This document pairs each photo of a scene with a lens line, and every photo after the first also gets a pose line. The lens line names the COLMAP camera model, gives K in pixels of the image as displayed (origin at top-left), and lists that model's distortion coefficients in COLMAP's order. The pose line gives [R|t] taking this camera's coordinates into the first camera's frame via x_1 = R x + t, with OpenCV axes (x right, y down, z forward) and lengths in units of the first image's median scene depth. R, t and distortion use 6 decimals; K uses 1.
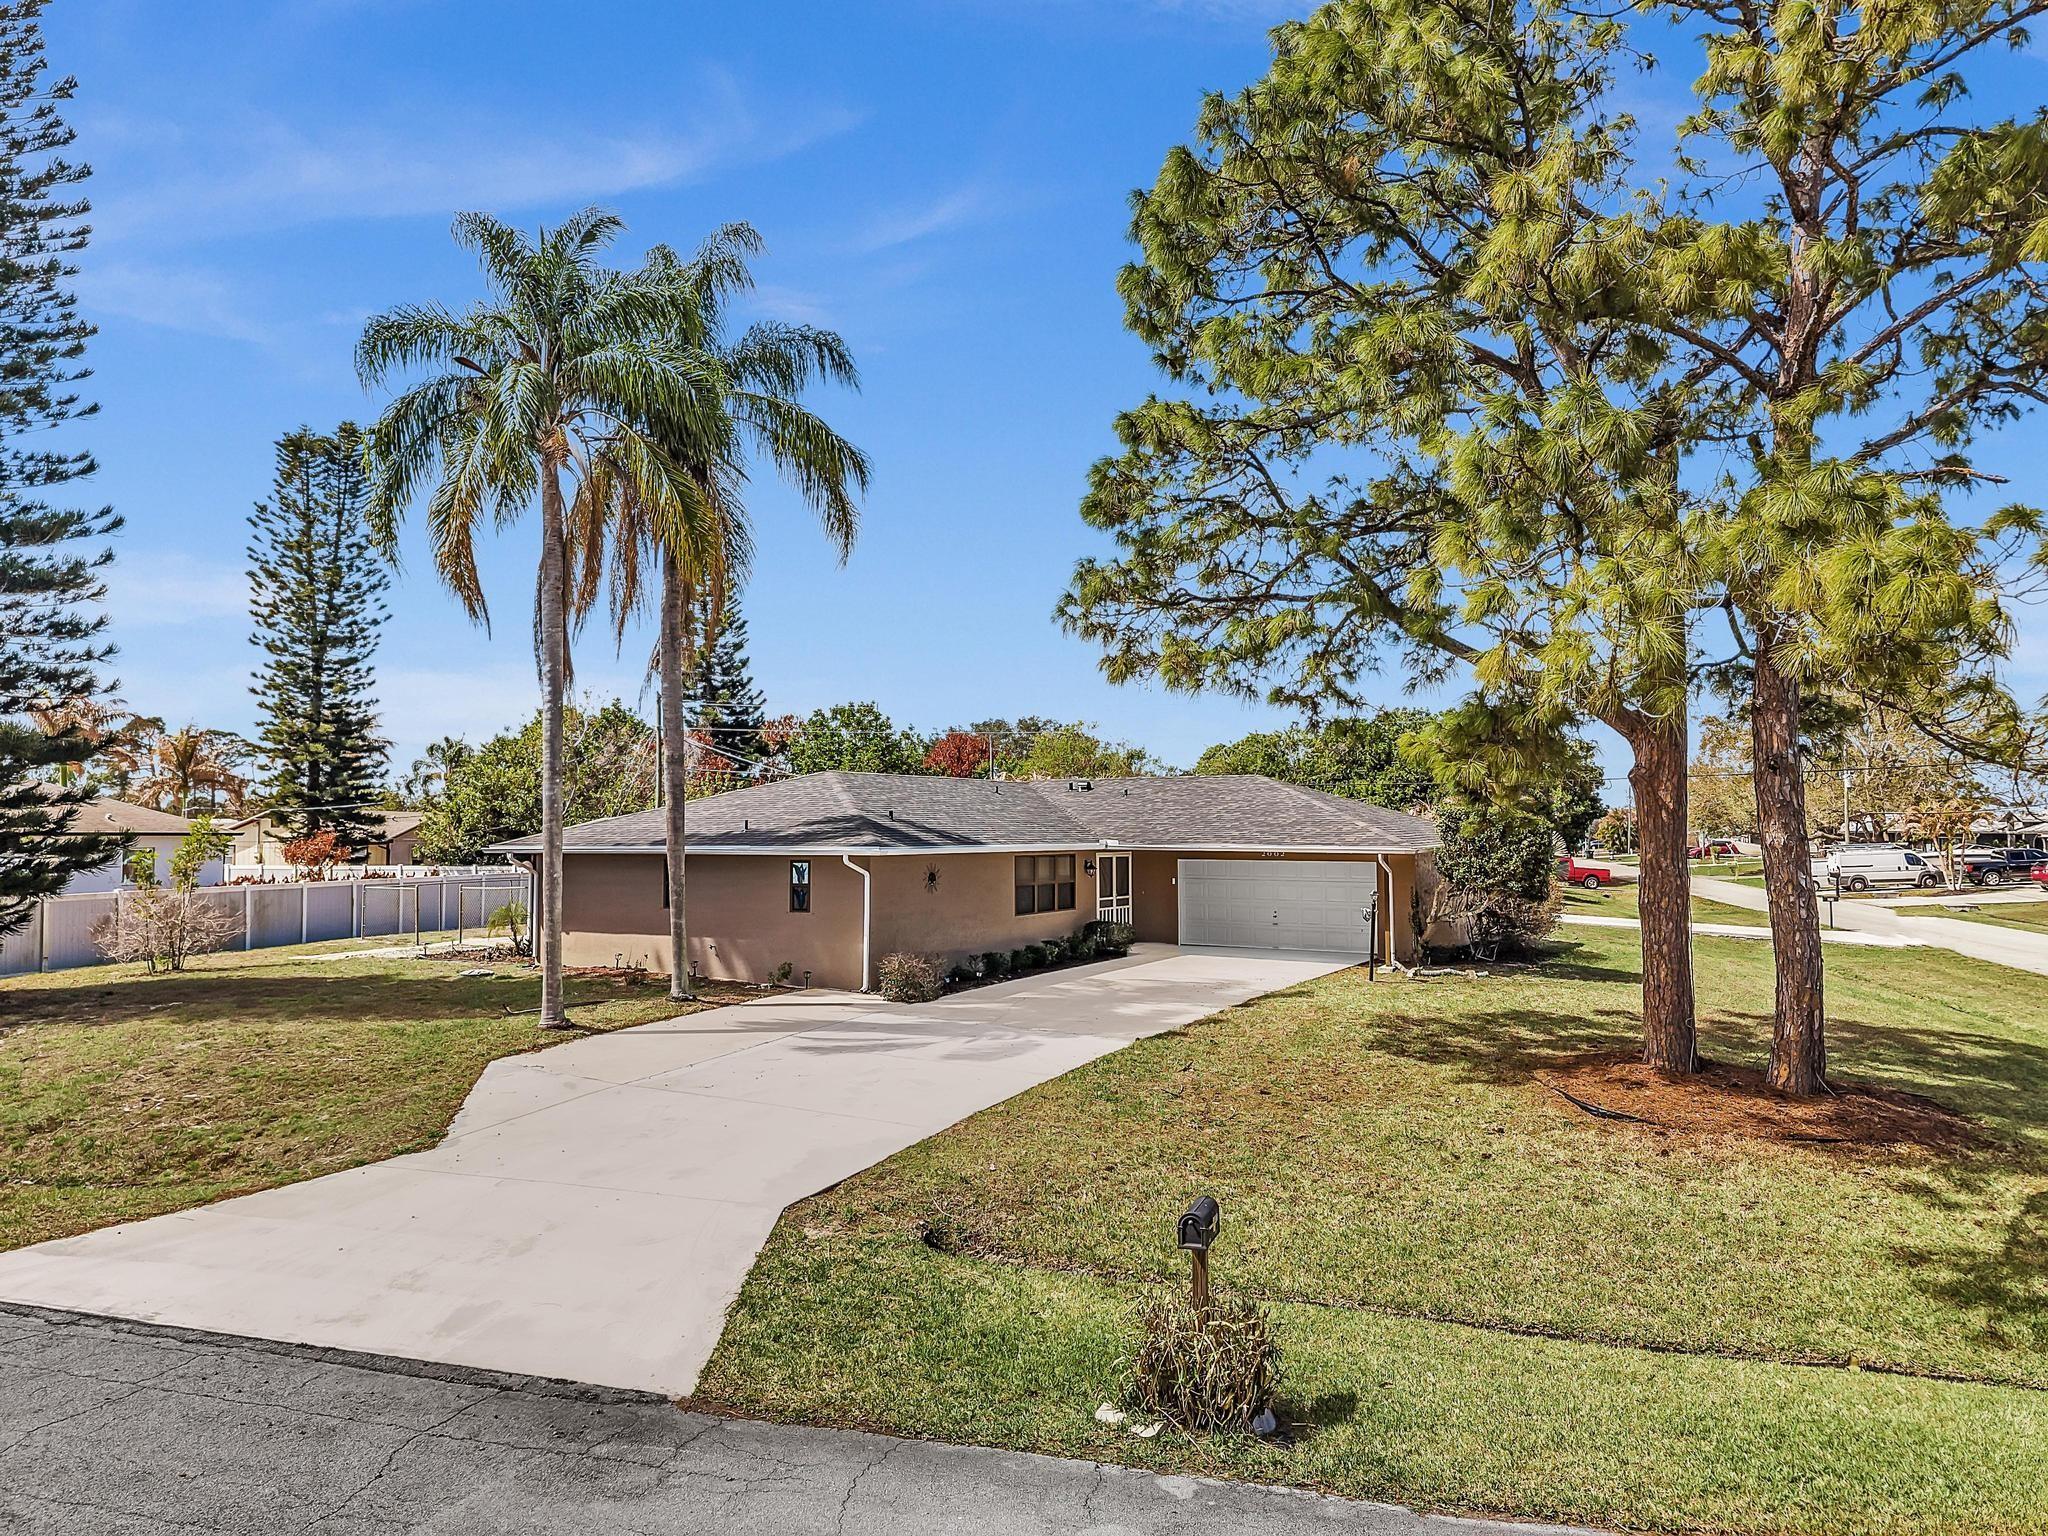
lens RADIAL K [[1374.7, 0, 1024.0], [0, 1374.7, 768.0], [0, 0, 1]] dist [0.002973, 0.005652]
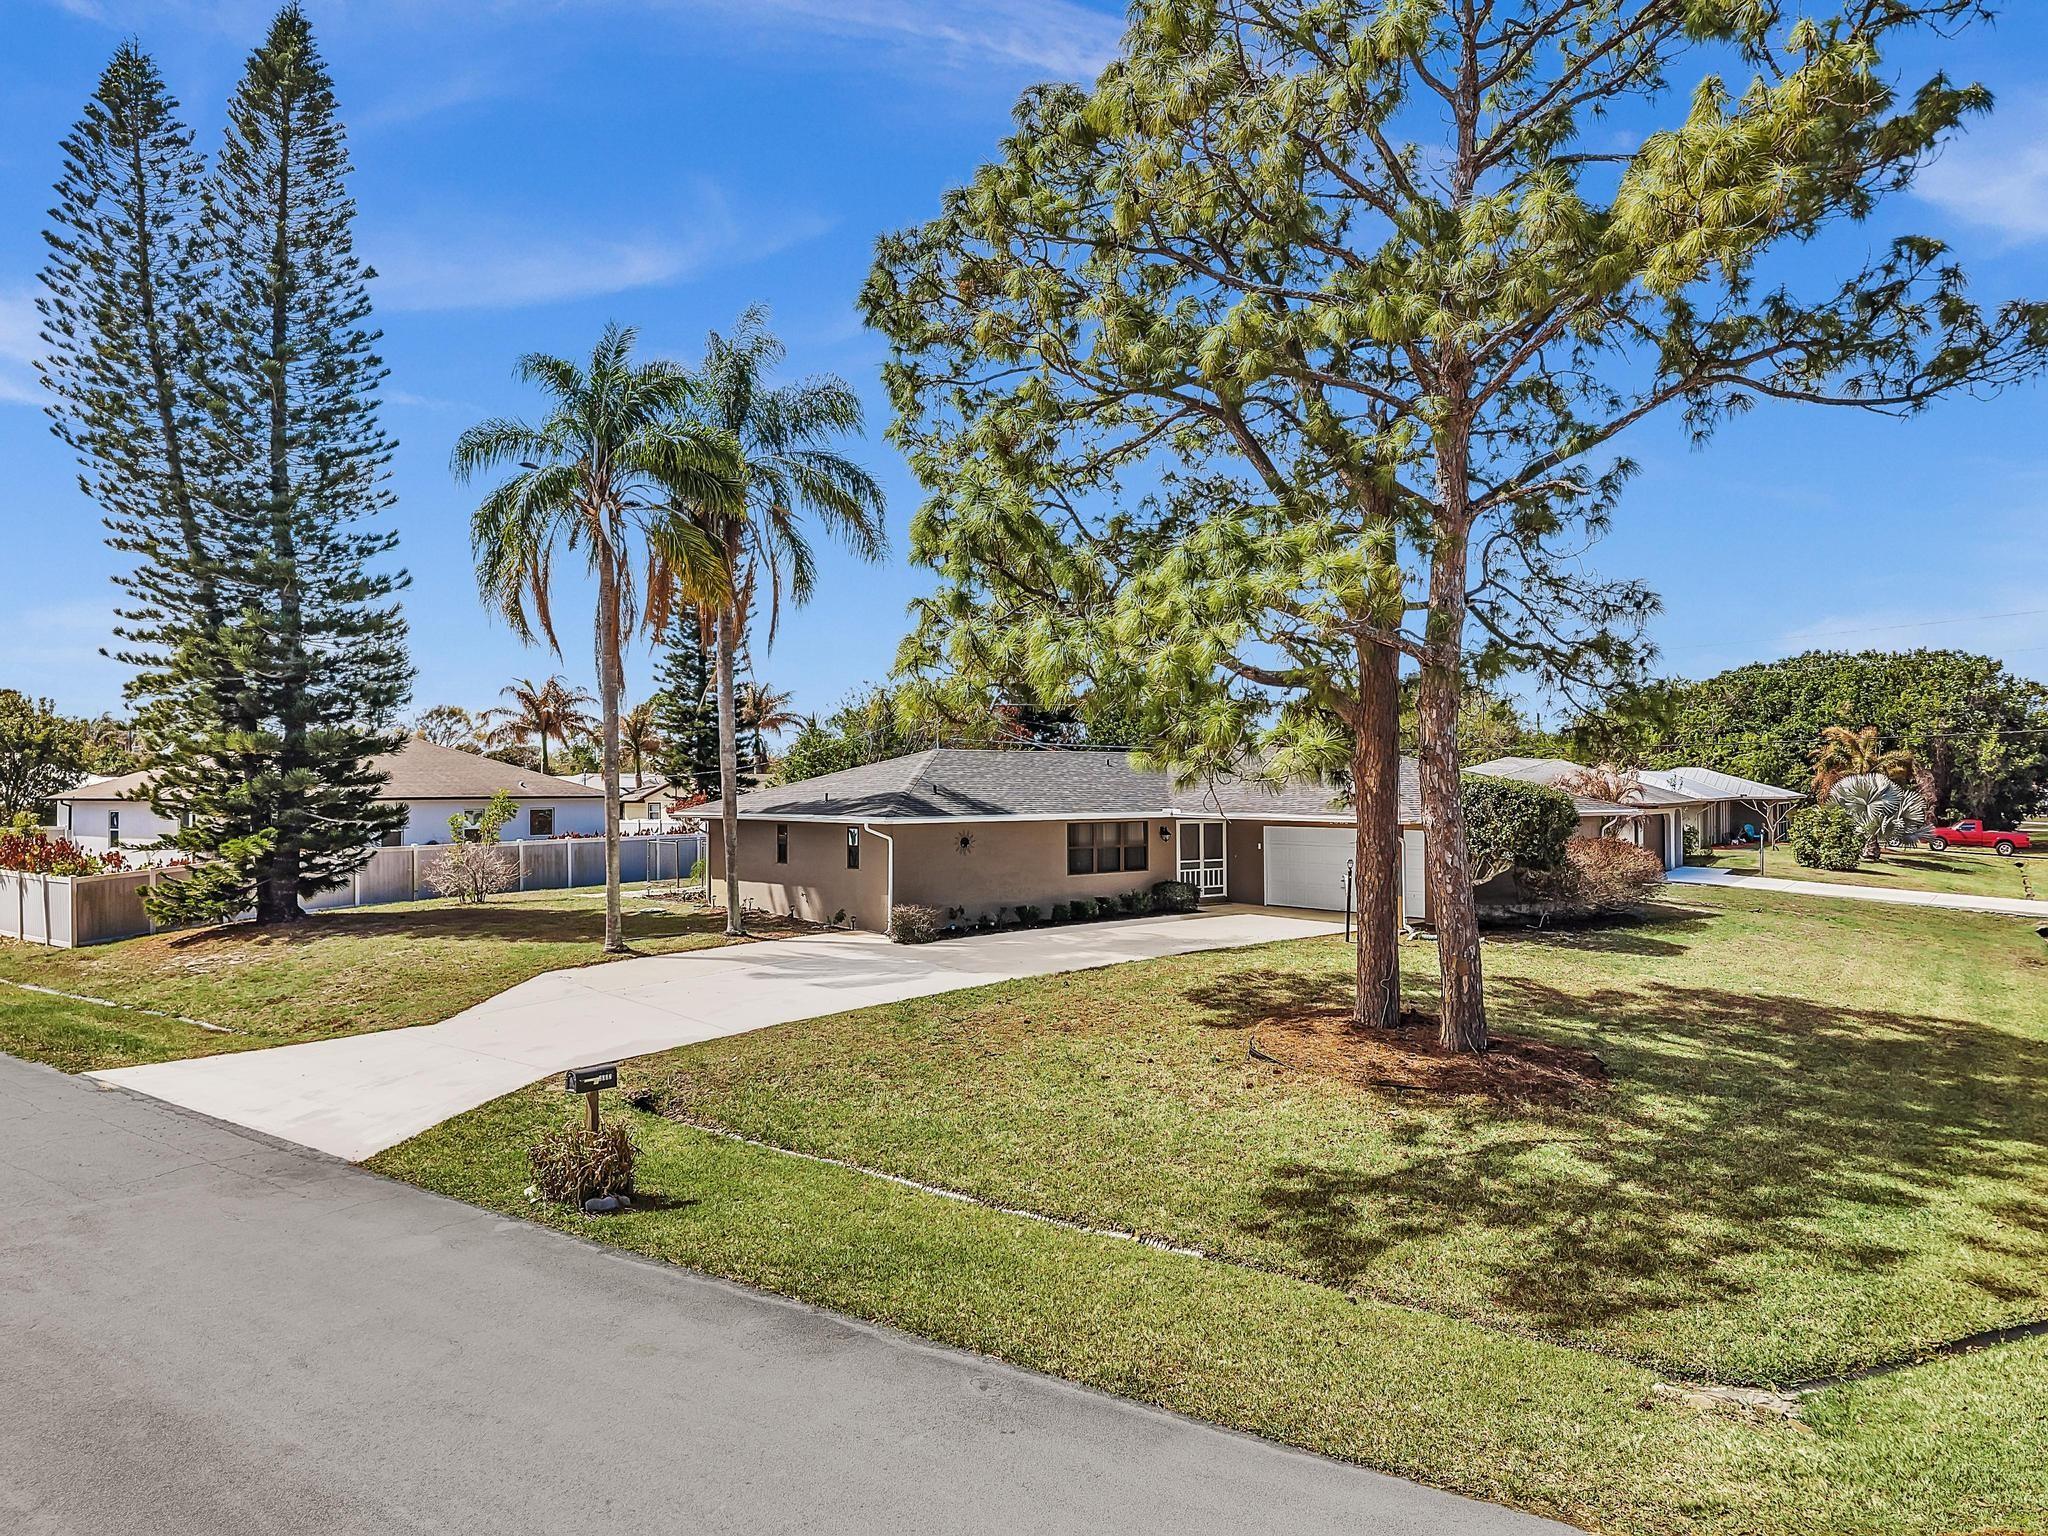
lens RADIAL K [[1375.8, 0, 1020.3], [0, 1375.8, 759.9], [0, 0, 1]] dist [0.012445, -0.004165]
pose [[0.939386, -0.008805, -0.342747, 0.411133], [0.018614, 0.999506, 0.025339, -0.021848], [0.342354, -0.030183, 0.939086, -0.105827]]
